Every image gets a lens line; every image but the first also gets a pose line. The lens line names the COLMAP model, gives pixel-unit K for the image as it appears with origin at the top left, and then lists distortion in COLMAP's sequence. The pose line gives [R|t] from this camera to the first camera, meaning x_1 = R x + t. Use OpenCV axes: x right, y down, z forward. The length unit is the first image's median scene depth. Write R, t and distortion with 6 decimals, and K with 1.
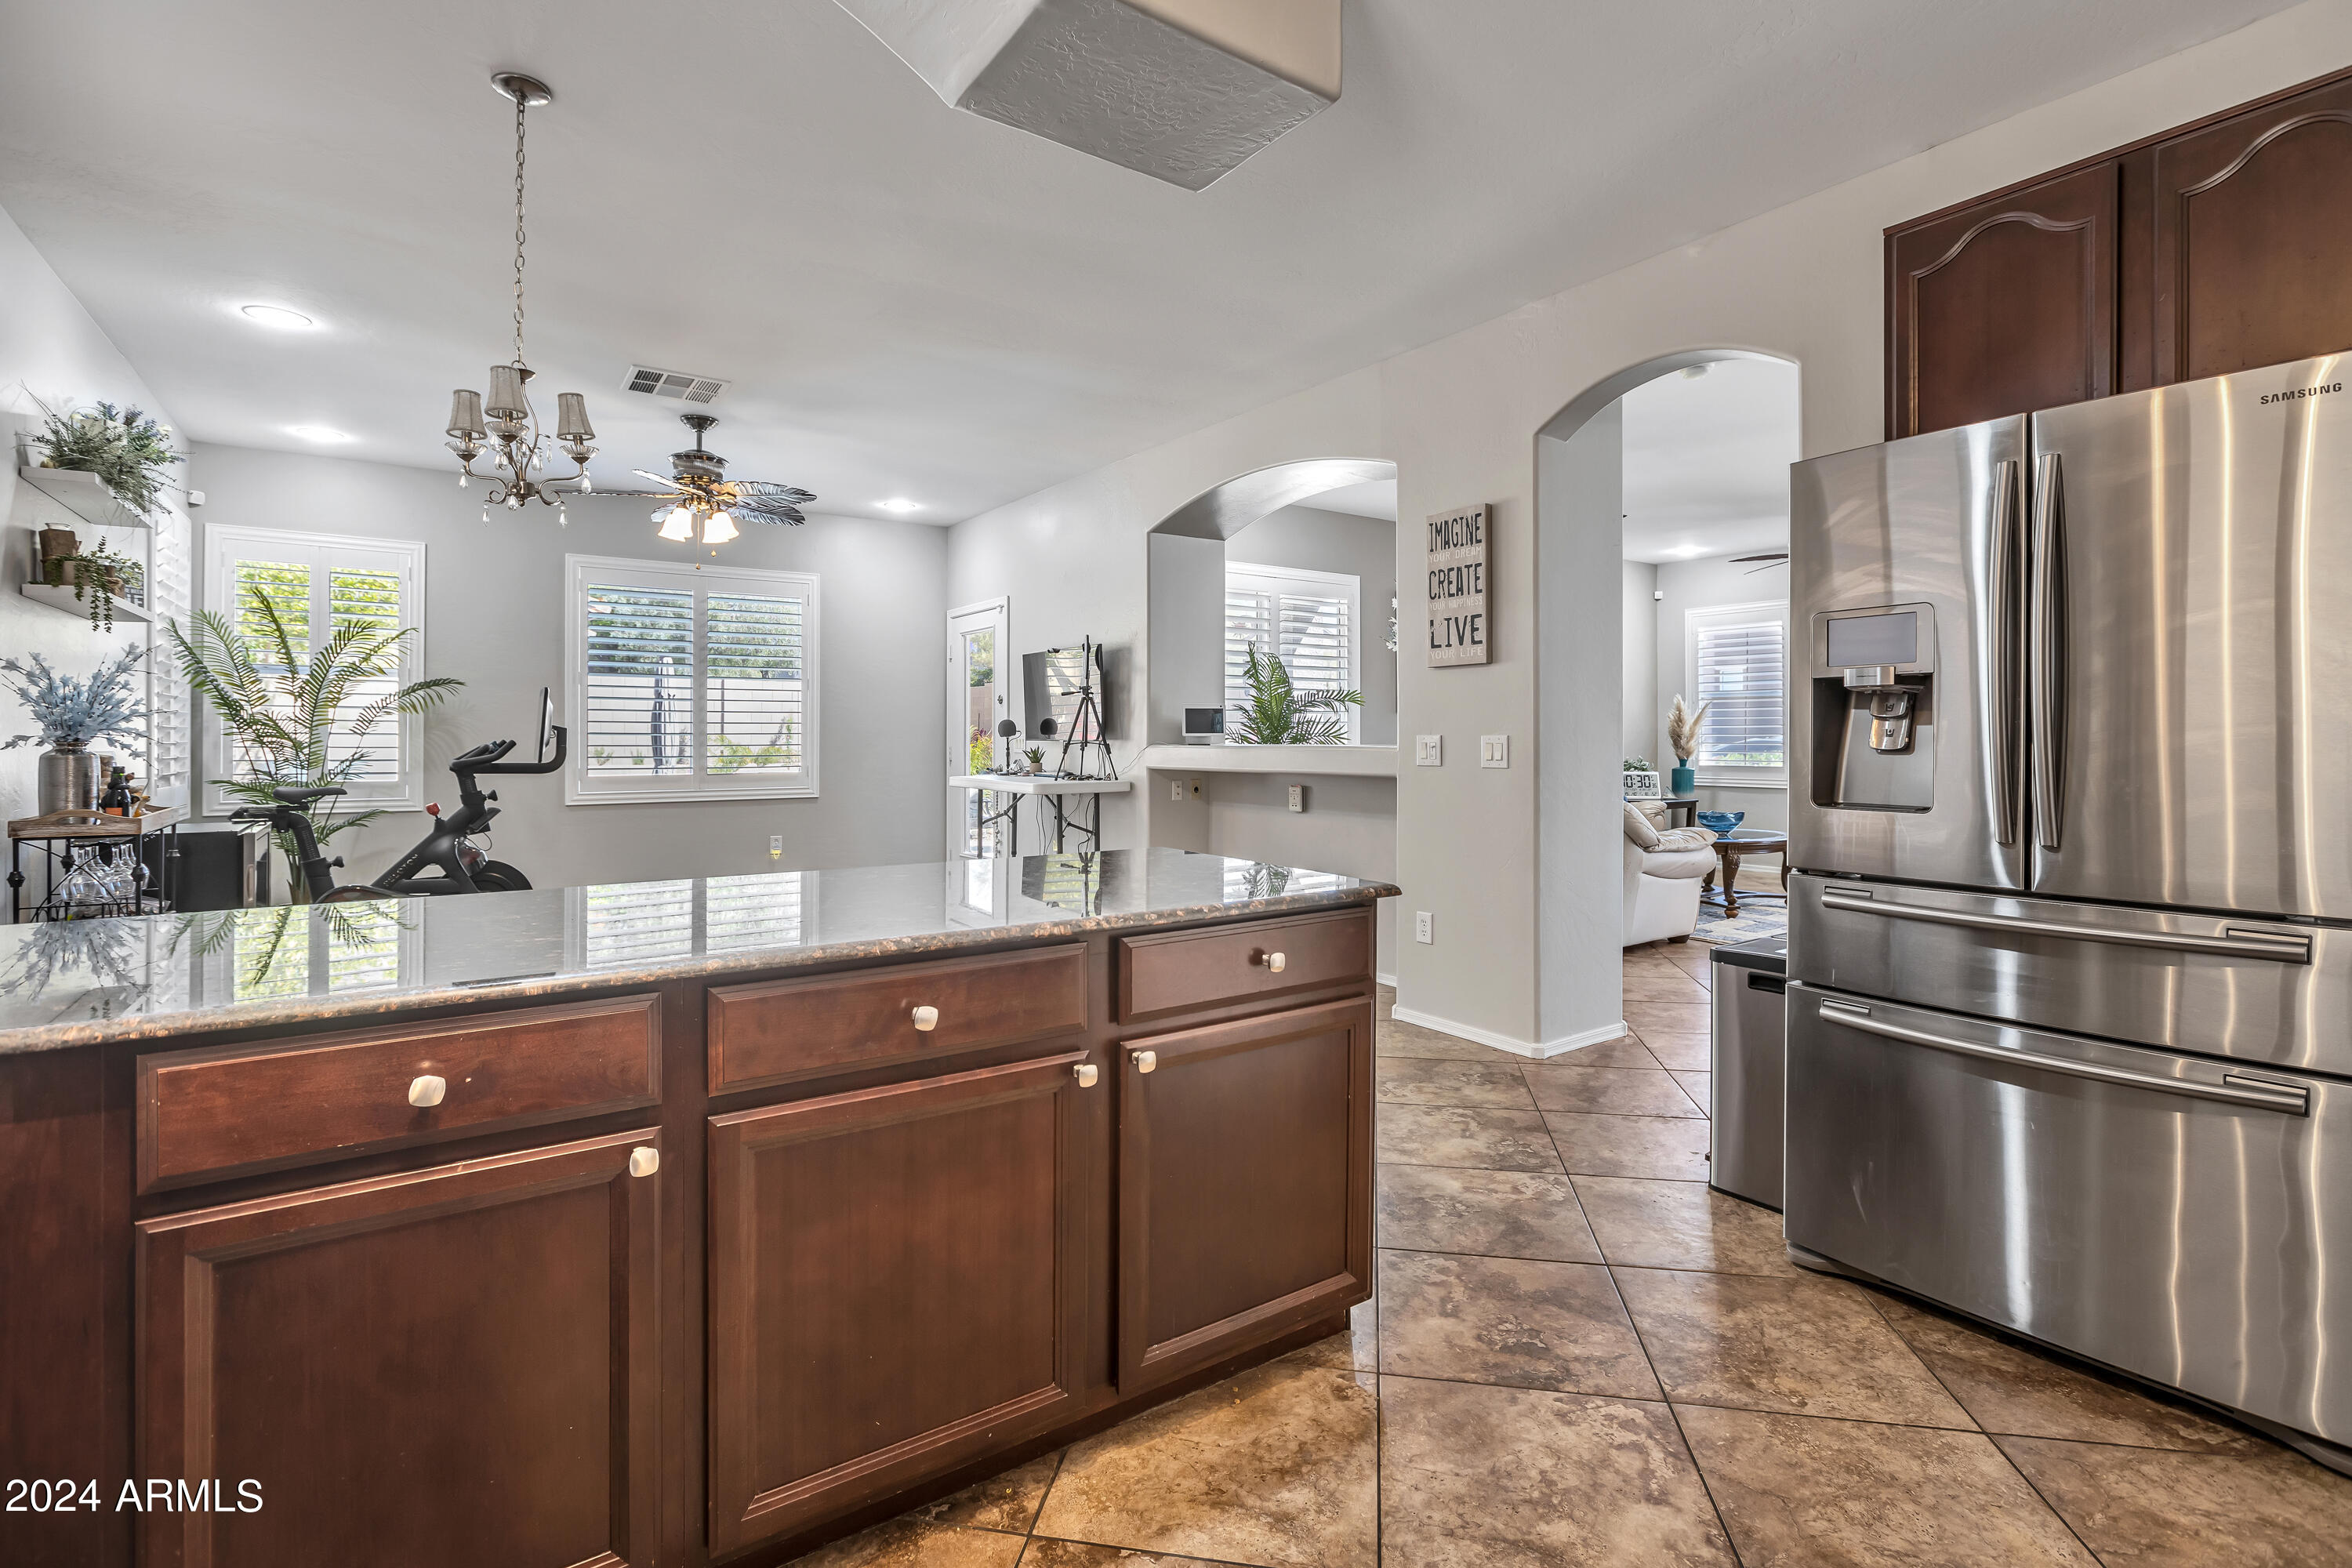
lens RADIAL K [[1092.5, 0, 1174.5], [0, 1092.5, 735.7], [0, 0, 1]] dist [-0.029088, 0.008965]
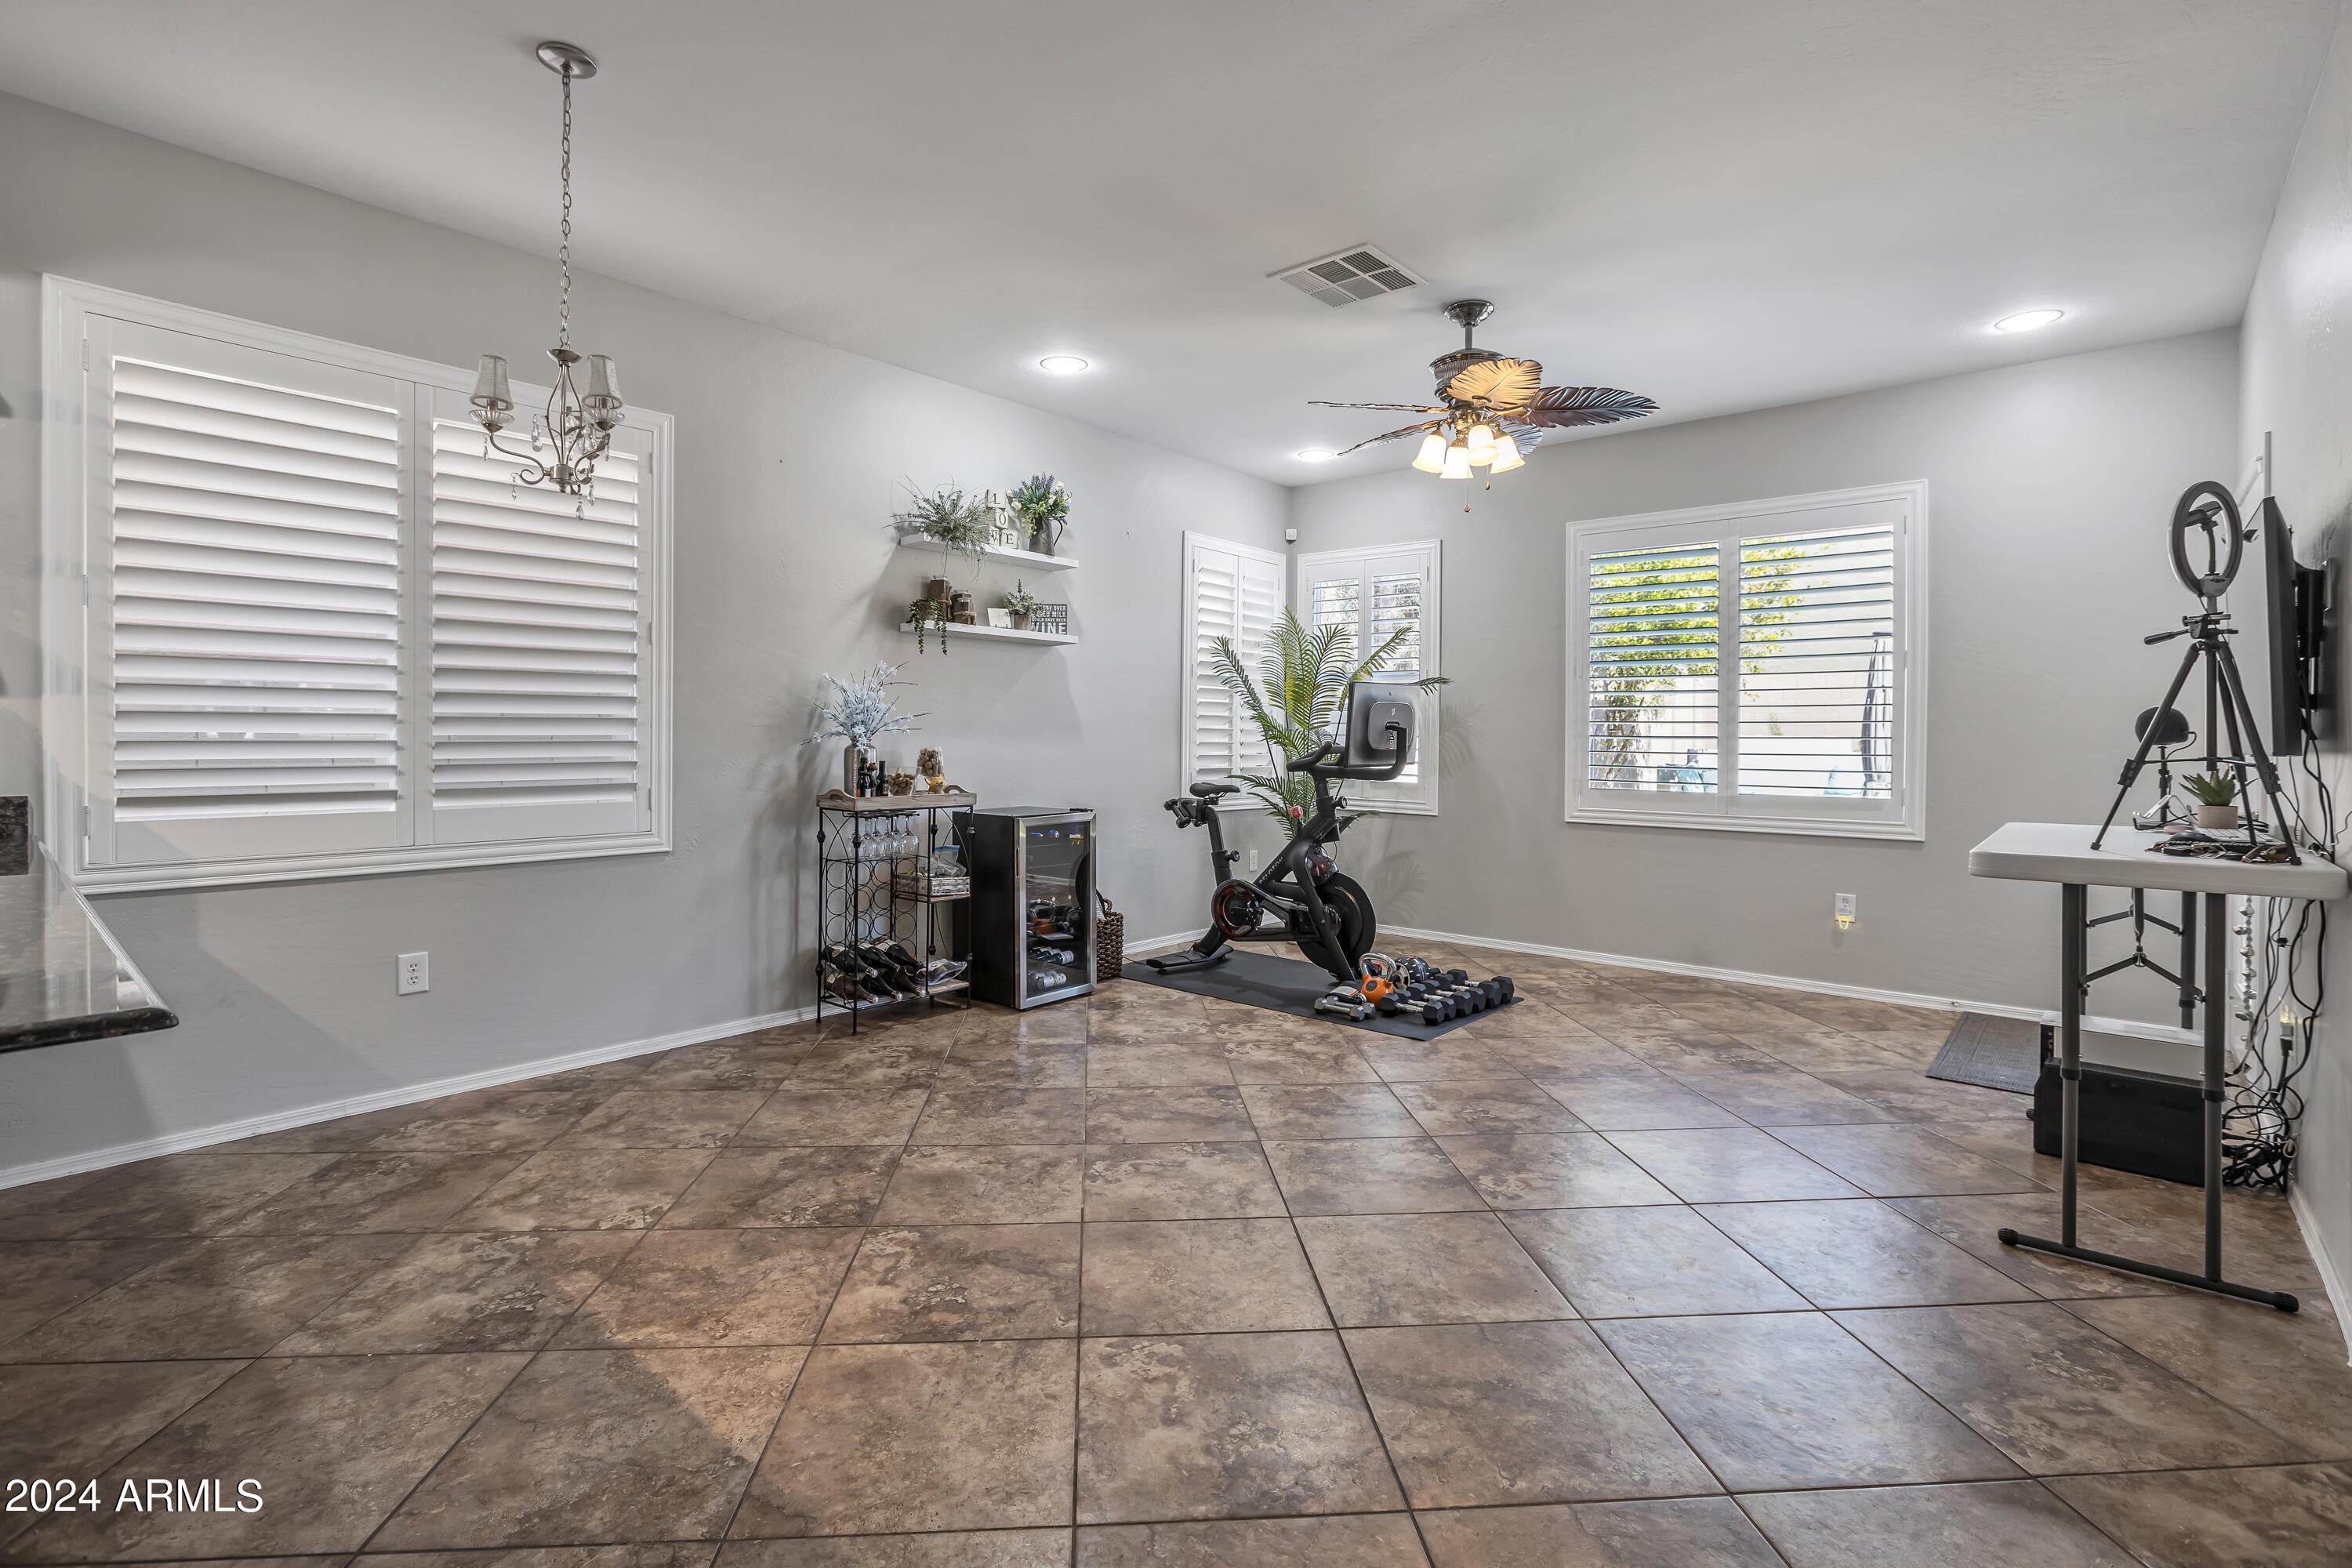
lens RADIAL K [[1092.5, 0, 1174.5], [0, 1092.5, 735.7], [0, 0, 1]] dist [-0.029088, 0.008965]
pose [[0.236320, 0.000670, -0.971675, 0.232144], [-0.010281, 0.999946, -0.001811, 0.001907], [0.971621, 0.010417, 0.236314, 0.647333]]
